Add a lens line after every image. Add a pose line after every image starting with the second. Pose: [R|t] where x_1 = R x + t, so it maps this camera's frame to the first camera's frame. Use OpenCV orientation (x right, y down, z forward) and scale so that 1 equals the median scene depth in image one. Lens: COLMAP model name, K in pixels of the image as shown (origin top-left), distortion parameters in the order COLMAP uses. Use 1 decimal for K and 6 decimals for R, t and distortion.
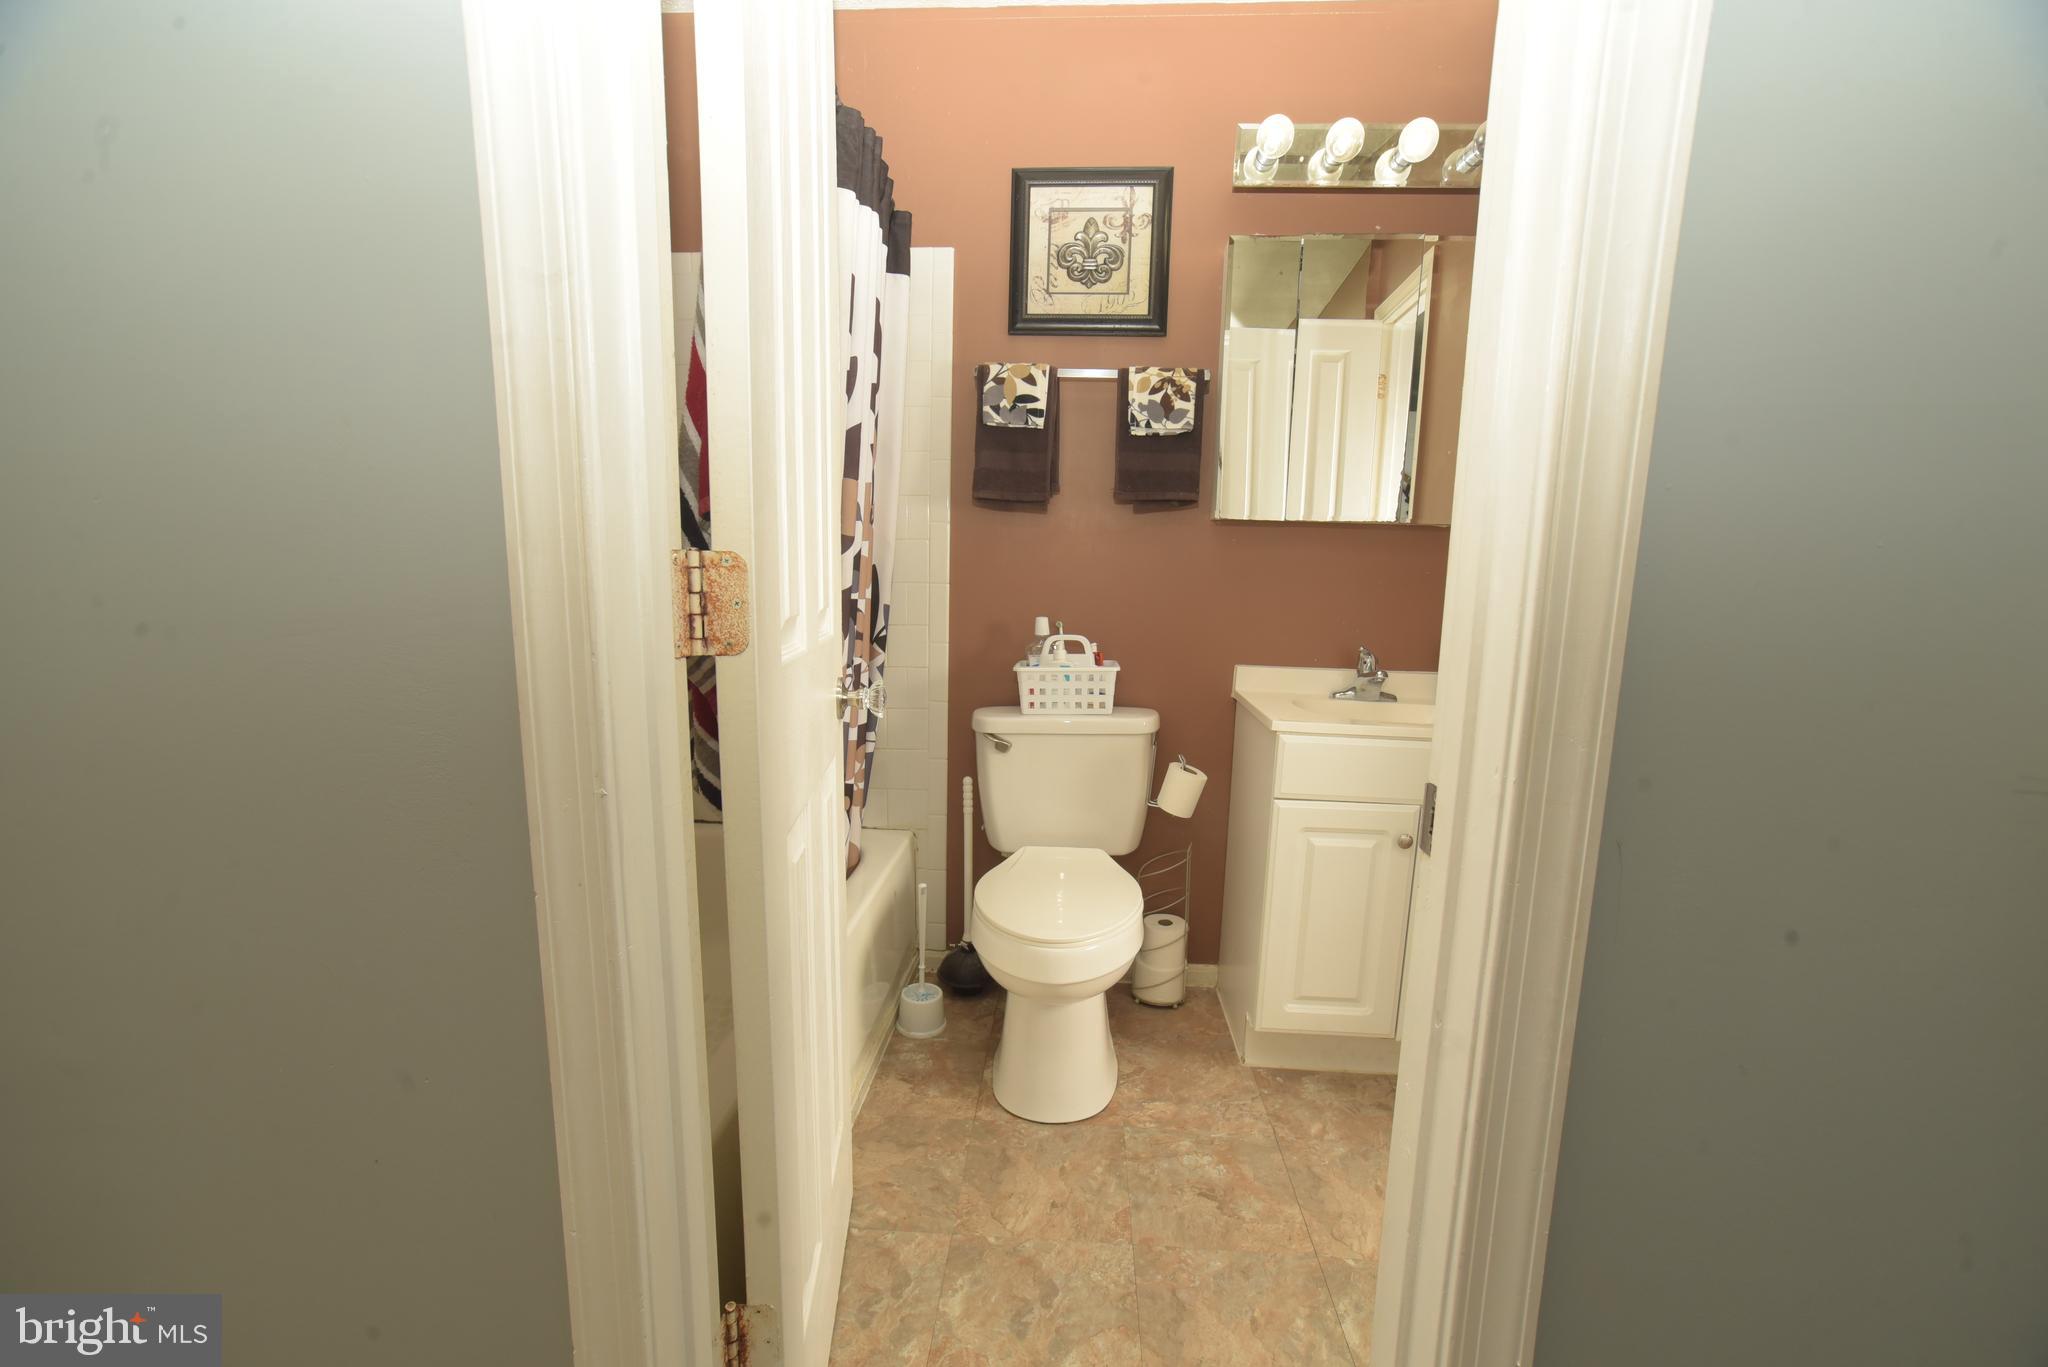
lens RADIAL K [[824.6, 0, 1027.4], [0, 824.6, 712.1], [0, 0, 1]] dist [-0.044085, 0.023558]
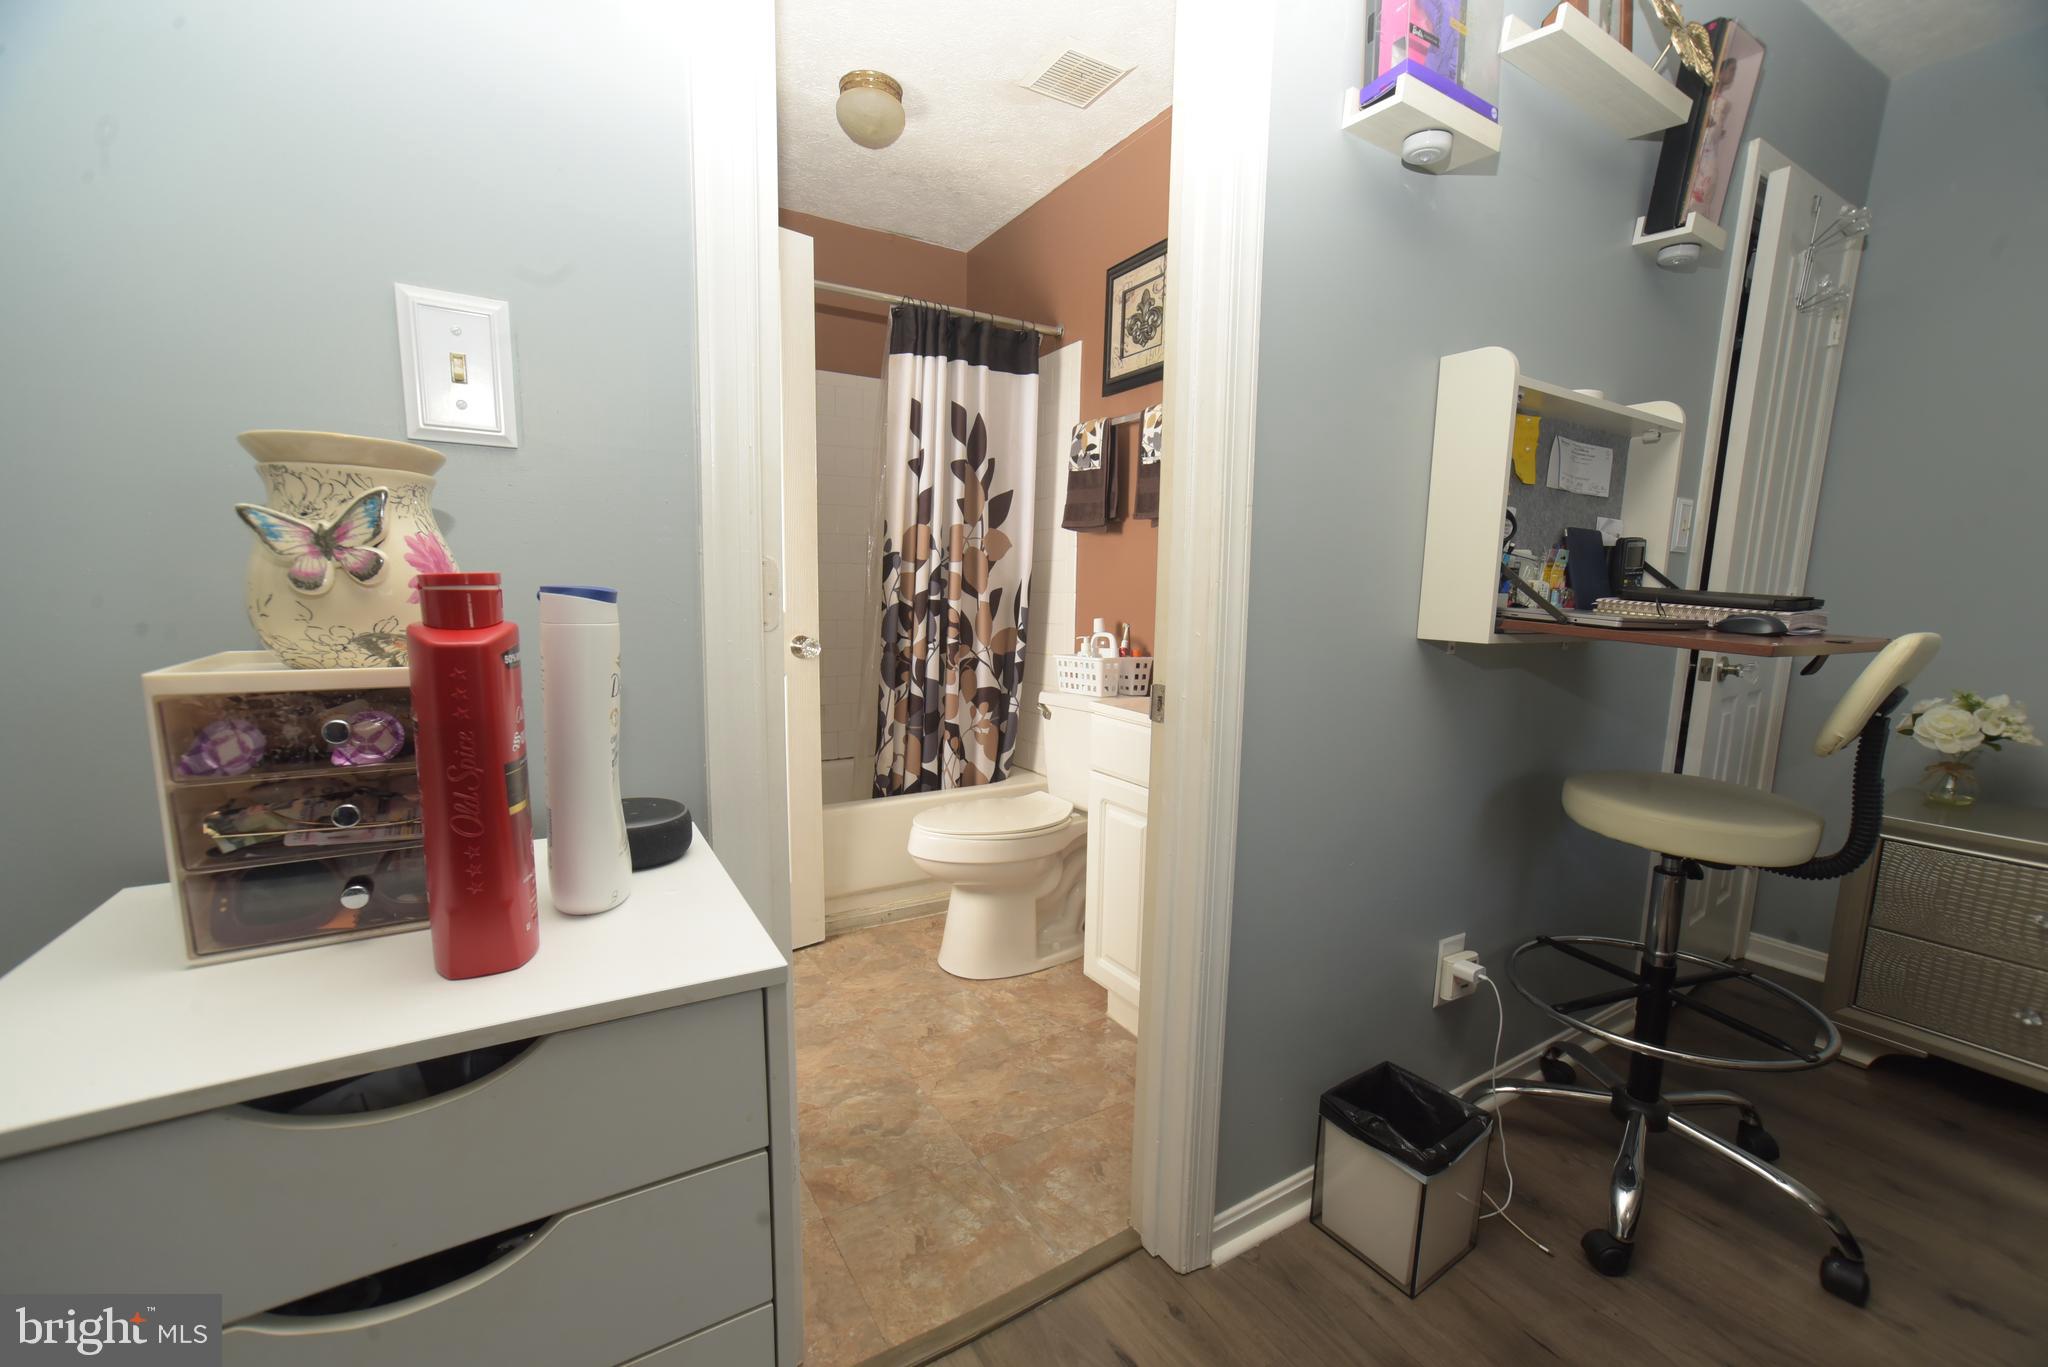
lens RADIAL K [[846.4, 0, 1046.8], [0, 846.4, 700.9], [0, 0, 1]] dist [-0.042162, 0.035866]
pose [[0.576652, 0.093669, -0.811602, 1.068643], [-0.126896, 0.991619, 0.024284, -0.011990], [0.807075, 0.088985, 0.583706, 0.209152]]
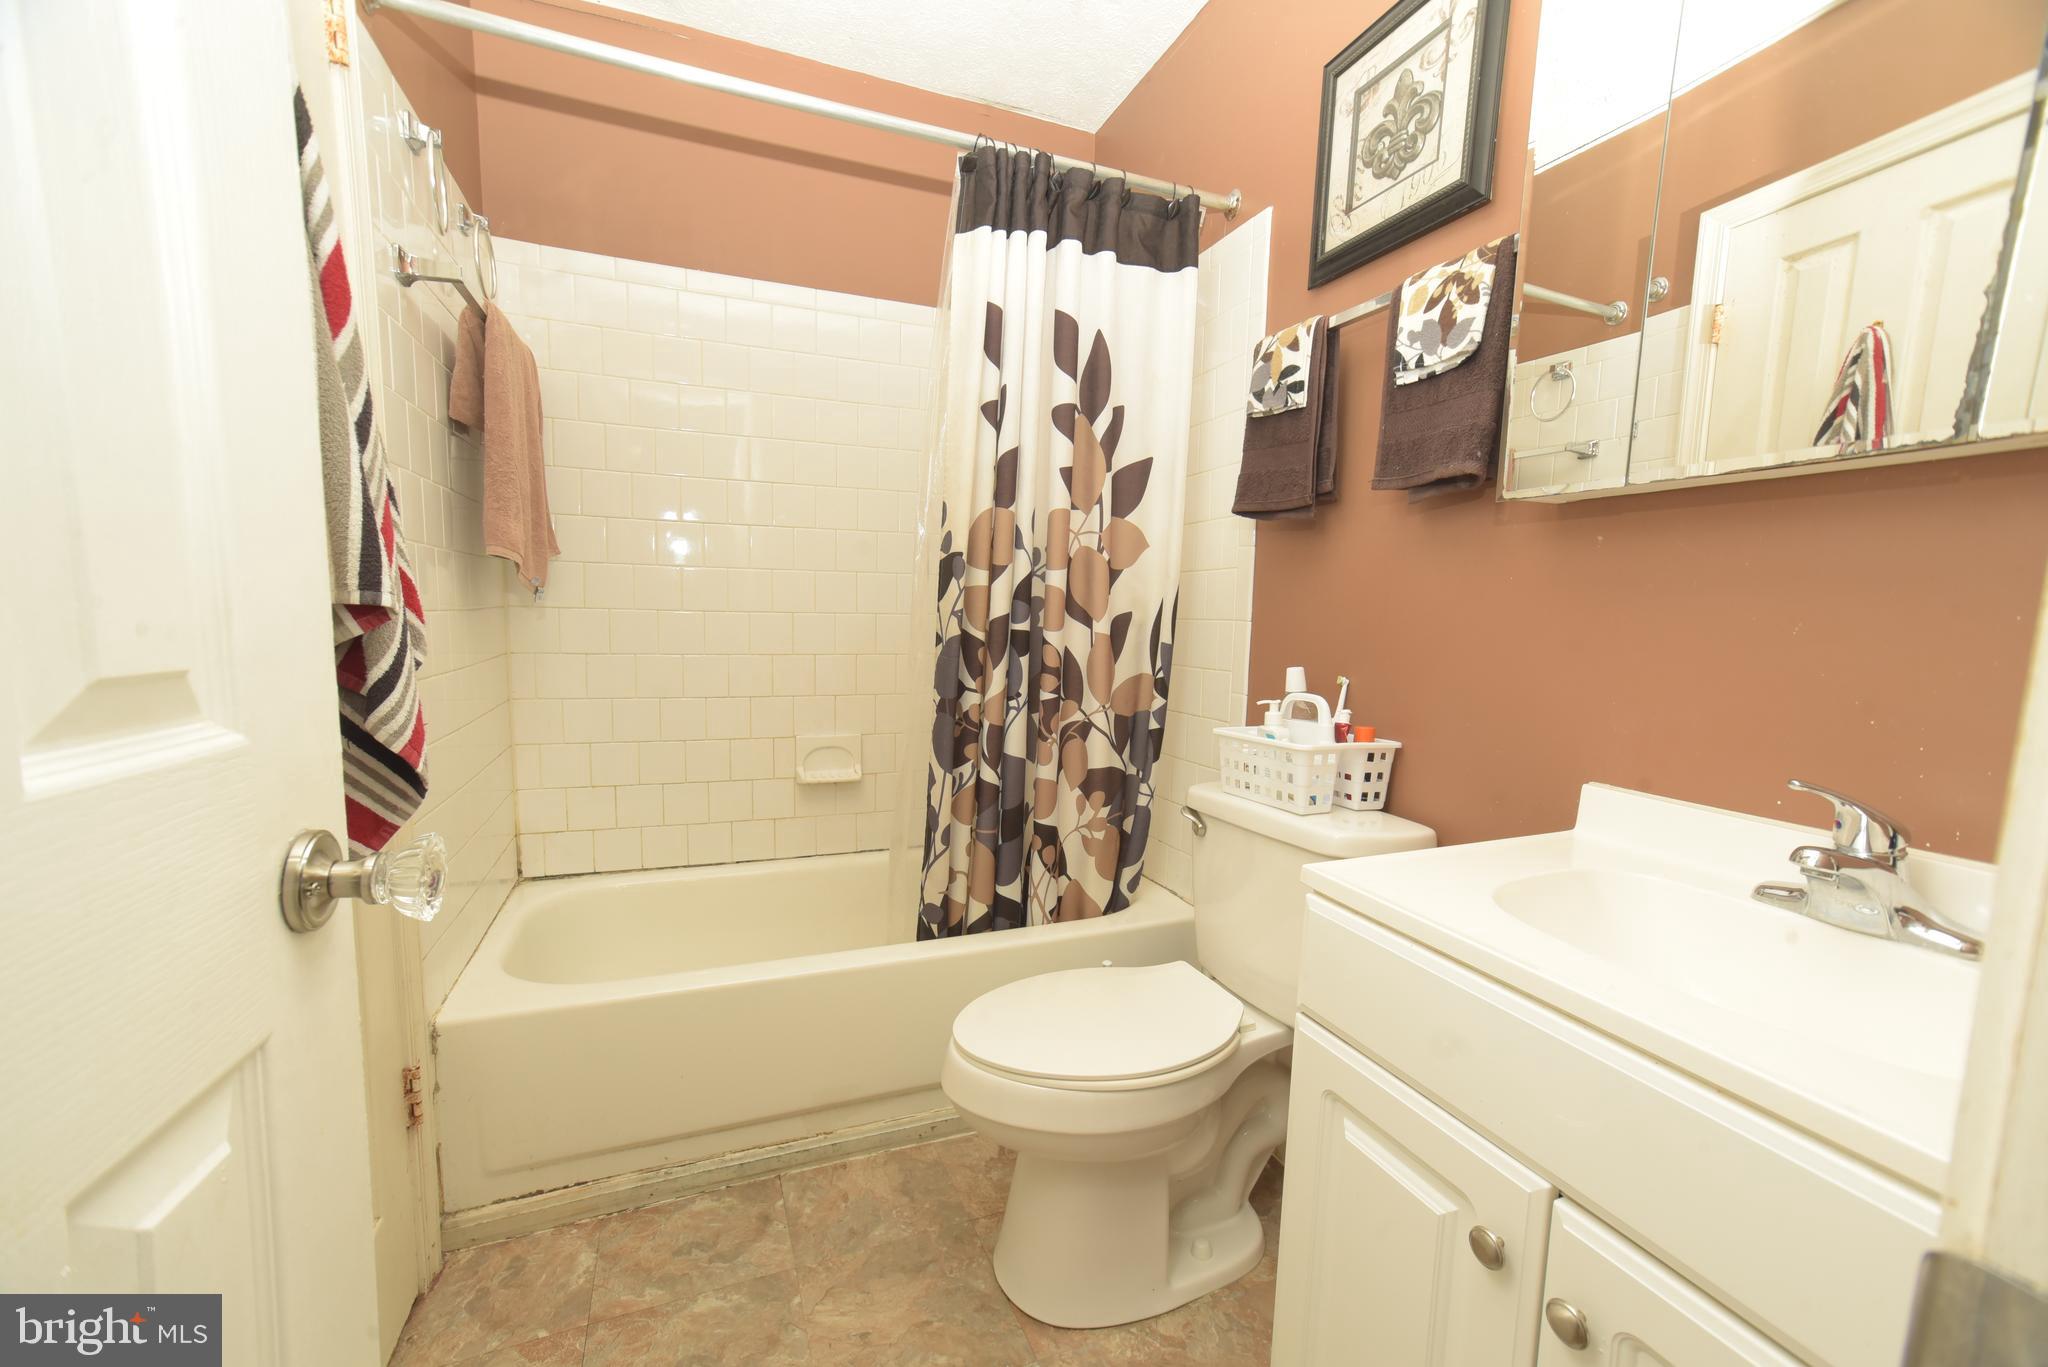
lens RADIAL K [[846.4, 0, 1046.8], [0, 846.4, 700.9], [0, 0, 1]] dist [-0.042162, 0.035866]
pose [[0.432899, 0.088179, -0.897119, 0.611613], [-0.151818, 0.988120, 0.023865, -0.073092], [0.888566, 0.125868, 0.441143, 0.508956]]
